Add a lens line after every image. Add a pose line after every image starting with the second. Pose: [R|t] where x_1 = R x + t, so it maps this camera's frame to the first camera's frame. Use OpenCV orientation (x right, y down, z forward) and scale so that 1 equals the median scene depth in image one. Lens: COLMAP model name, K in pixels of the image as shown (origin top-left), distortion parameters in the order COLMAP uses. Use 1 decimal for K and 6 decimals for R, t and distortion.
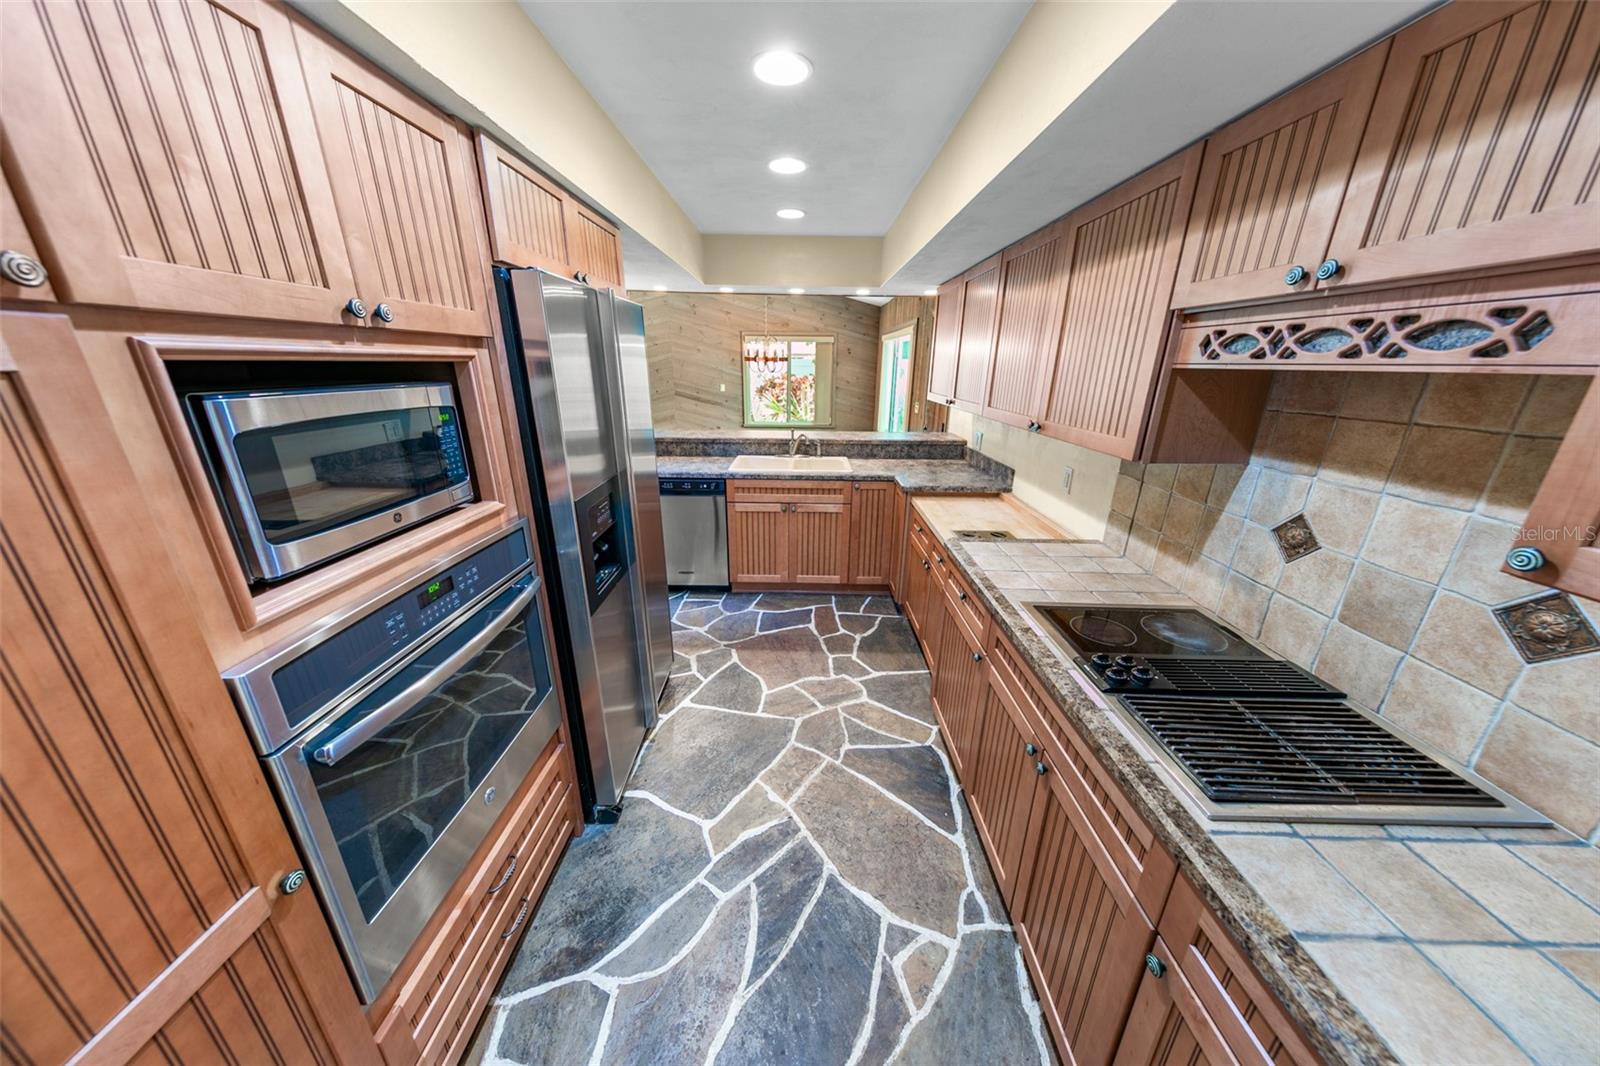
lens RADIAL K [[500.2, 0, 797.4], [0, 500.2, 532.6], [0, 0, 1]] dist [0.011654, -0.001884]
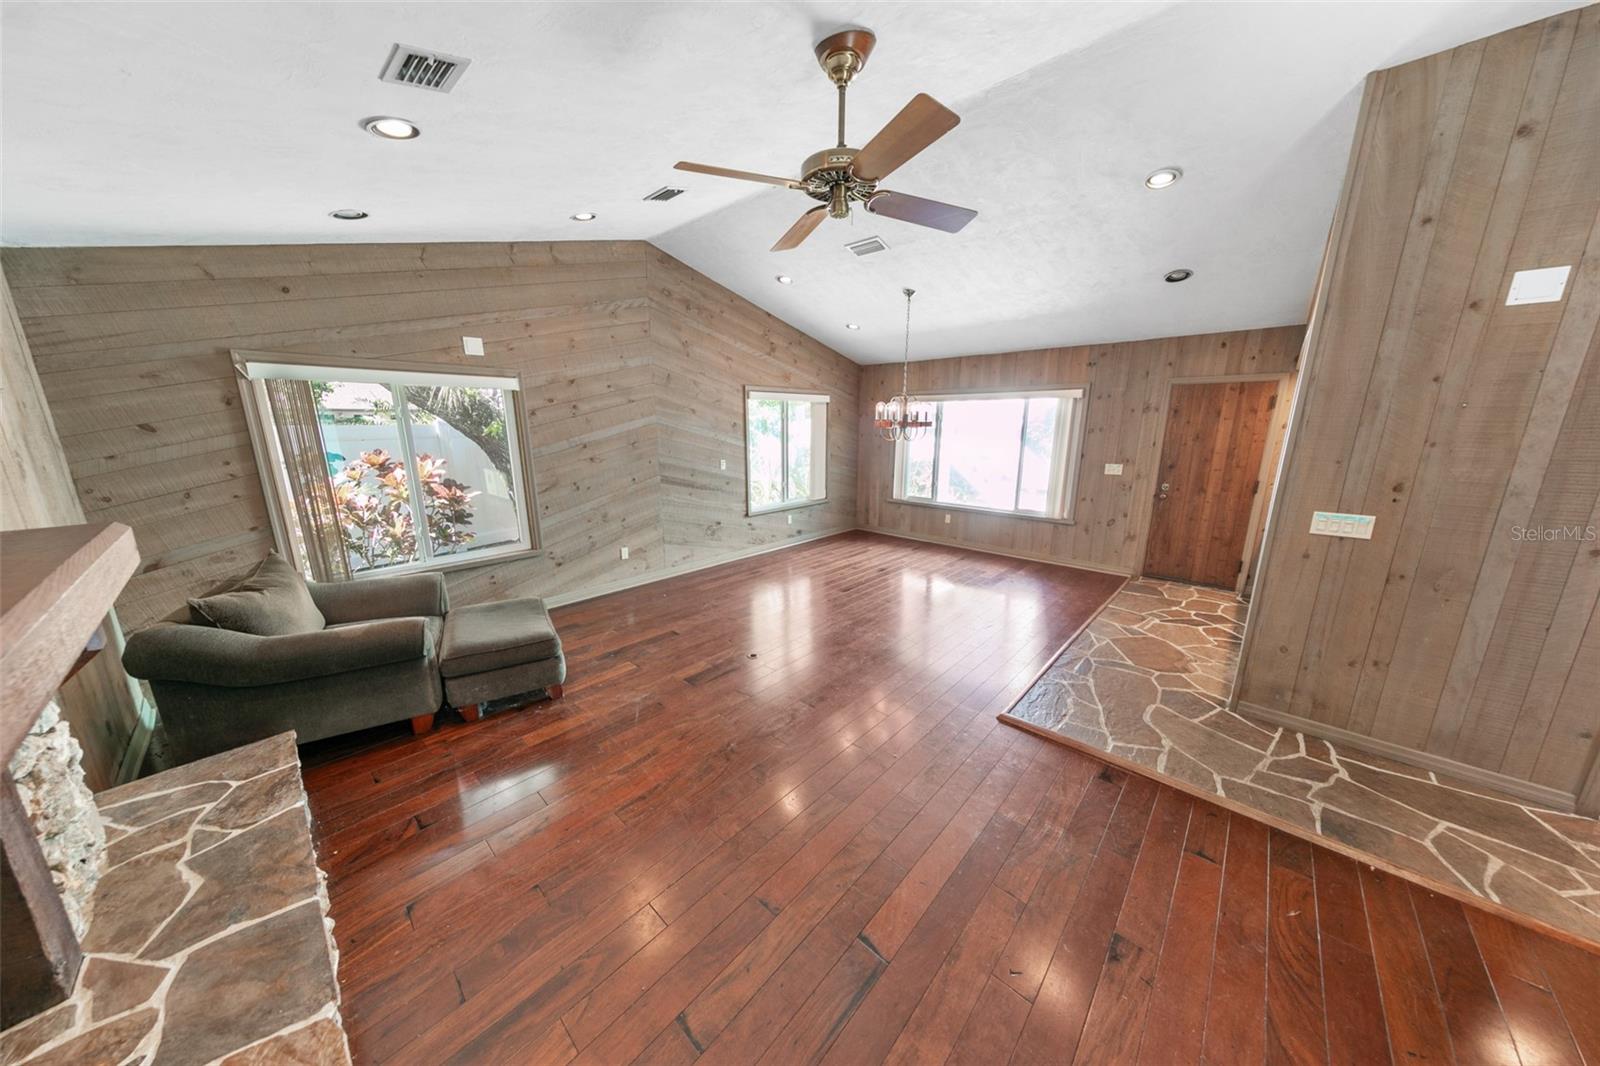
lens RADIAL K [[500.2, 0, 800.4], [0, 500.2, 536.6], [0, 0, 1]] dist [0.011654, -0.001884]
pose [[0.665655, -0.178293, 0.724648, -2.615716], [0.247322, 0.968869, 0.011194, -0.795120], [-0.704085, 0.171770, 0.689028, 2.145789]]
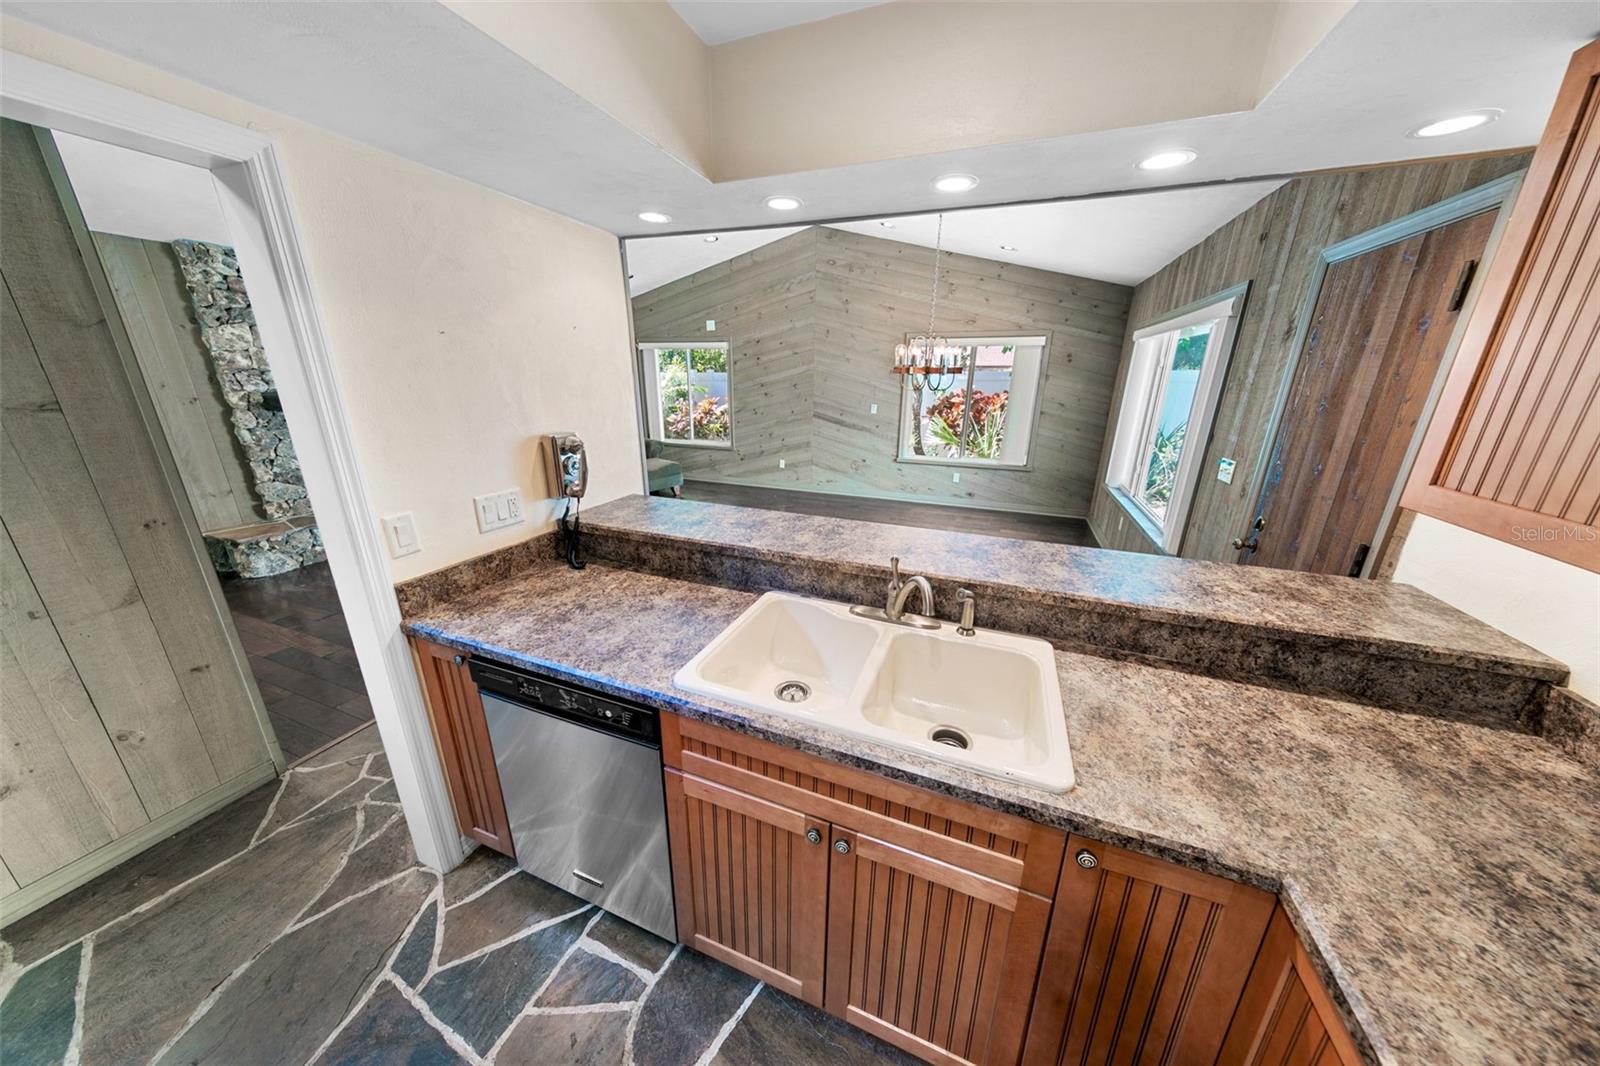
lens RADIAL K [[500.2, 0, 797.1], [0, 500.2, 532.5], [0, 0, 1]] dist [0.011654, -0.001884]
pose [[0.933940, 0.107981, -0.340730, 0.084641], [-0.116243, 0.993213, -0.003862, -0.398544], [0.338000, 0.043214, 0.940153, 1.178956]]
